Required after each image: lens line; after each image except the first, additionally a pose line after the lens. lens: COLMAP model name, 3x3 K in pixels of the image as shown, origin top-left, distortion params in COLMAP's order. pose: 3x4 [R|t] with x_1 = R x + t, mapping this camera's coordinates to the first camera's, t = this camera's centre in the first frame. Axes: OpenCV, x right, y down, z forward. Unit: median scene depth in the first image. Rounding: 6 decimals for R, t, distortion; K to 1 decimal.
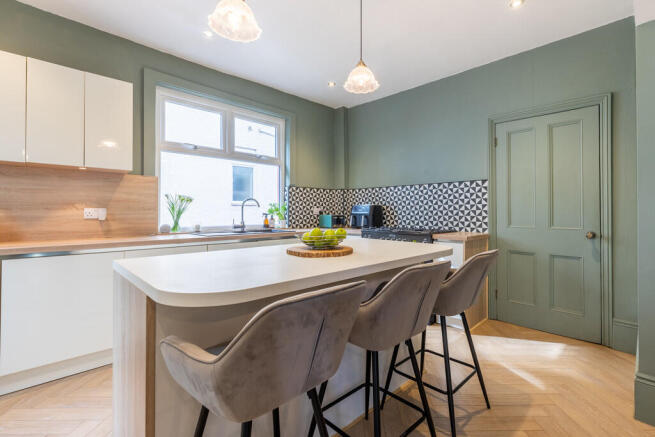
lens RADIAL K [[308.6, 0, 336.7], [0, 308.6, 212.0], [0, 0, 1]] dist [0.000959, -0.000061]
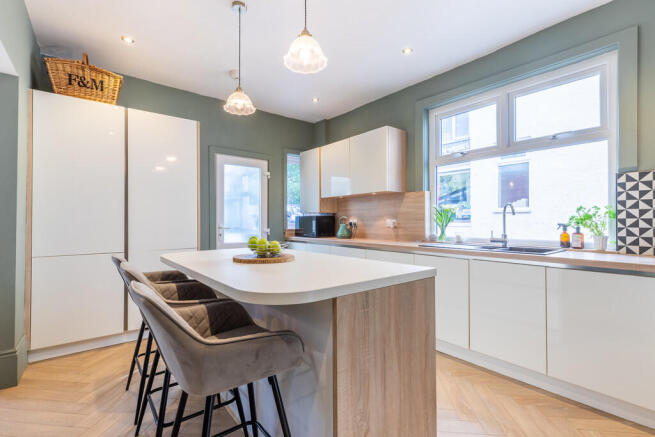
lens RADIAL K [[298.7, 0, 327.5], [0, 298.7, 218.5], [0, 0, 1]] dist [0.002054, 0.000286]
pose [[-0.108171, -0.011182, -0.994069, 0.471293], [0.001909, 0.999933, -0.011455, -0.000434], [0.994130, -0.003137, -0.108142, 0.648018]]
